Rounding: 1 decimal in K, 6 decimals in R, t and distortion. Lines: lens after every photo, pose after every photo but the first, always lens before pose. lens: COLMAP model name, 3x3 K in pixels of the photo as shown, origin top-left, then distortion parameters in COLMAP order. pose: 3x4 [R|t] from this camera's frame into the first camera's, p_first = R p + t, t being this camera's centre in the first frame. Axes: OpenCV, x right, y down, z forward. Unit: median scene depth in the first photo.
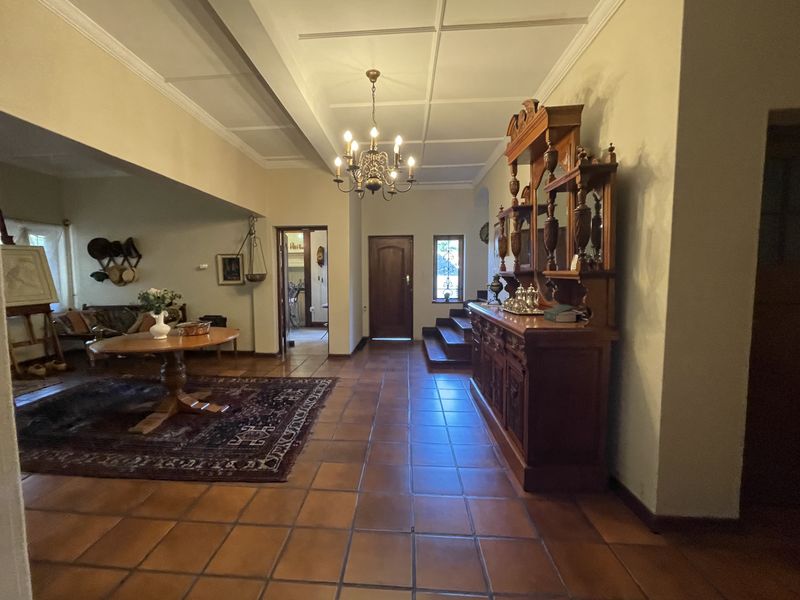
lens RADIAL K [[326.5, 0, 400.0], [0, 326.5, 300.0], [0, 0, 1]] dist [-0.003136, -0.000179]
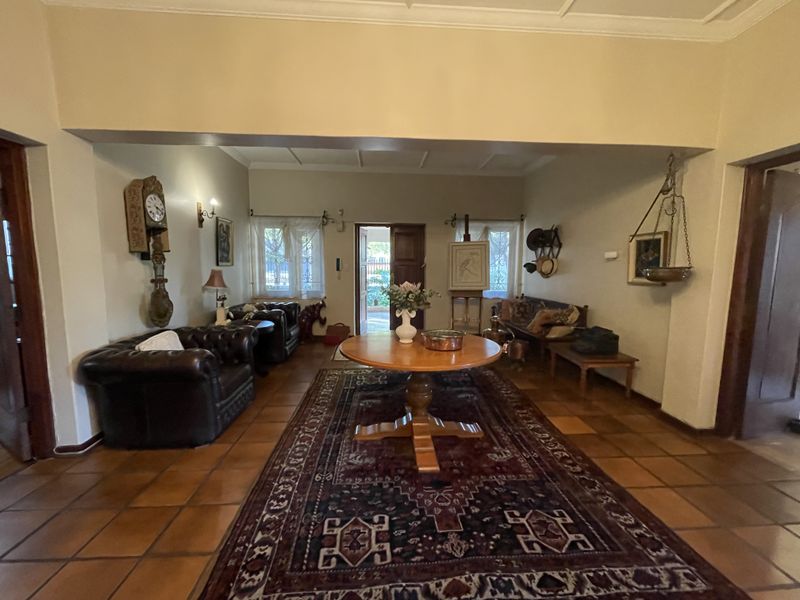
lens RADIAL K [[326.5, 0, 400.0], [0, 326.5, 300.0], [0, 0, 1]] dist [-0.003136, -0.000179]
pose [[0.084165, 0.111550, -0.990188, 0.062840], [-0.086757, 0.990761, 0.104240, -0.057829], [0.992668, 0.077132, 0.093065, 0.685869]]
